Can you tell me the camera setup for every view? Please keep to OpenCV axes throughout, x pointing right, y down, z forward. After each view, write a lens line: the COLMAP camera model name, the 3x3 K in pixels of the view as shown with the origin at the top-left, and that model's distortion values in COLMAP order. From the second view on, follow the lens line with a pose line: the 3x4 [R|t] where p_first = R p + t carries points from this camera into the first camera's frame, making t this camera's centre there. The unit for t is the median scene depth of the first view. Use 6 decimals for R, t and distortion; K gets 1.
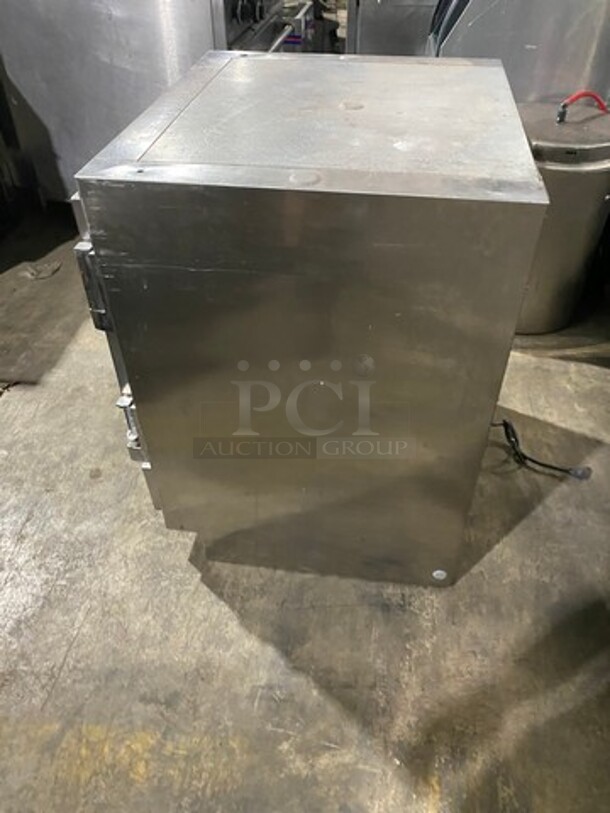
lens RADIAL K [[607.8, 0, 305.0], [0, 607.8, 406.5], [0, 0, 1]] dist [0.001312, 0.004621]
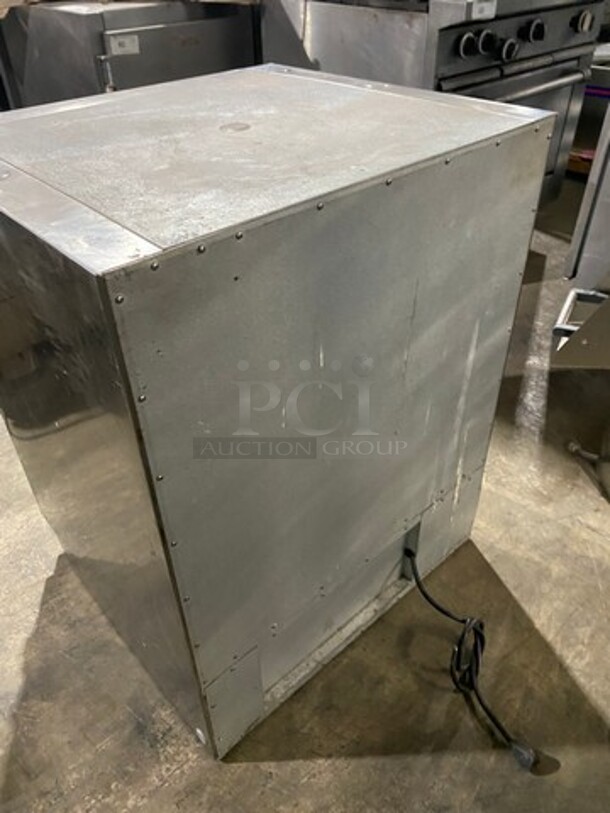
lens RADIAL K [[616.4, 0, 296.2], [0, 616.4, 398.7], [0, 0, 1]] dist [0.000825, 0.001522]
pose [[0.765037, 0.373428, -0.524661, 0.531863], [-0.413262, 0.909512, 0.044747, -0.178528], [0.493895, 0.182589, 0.850135, 0.314469]]
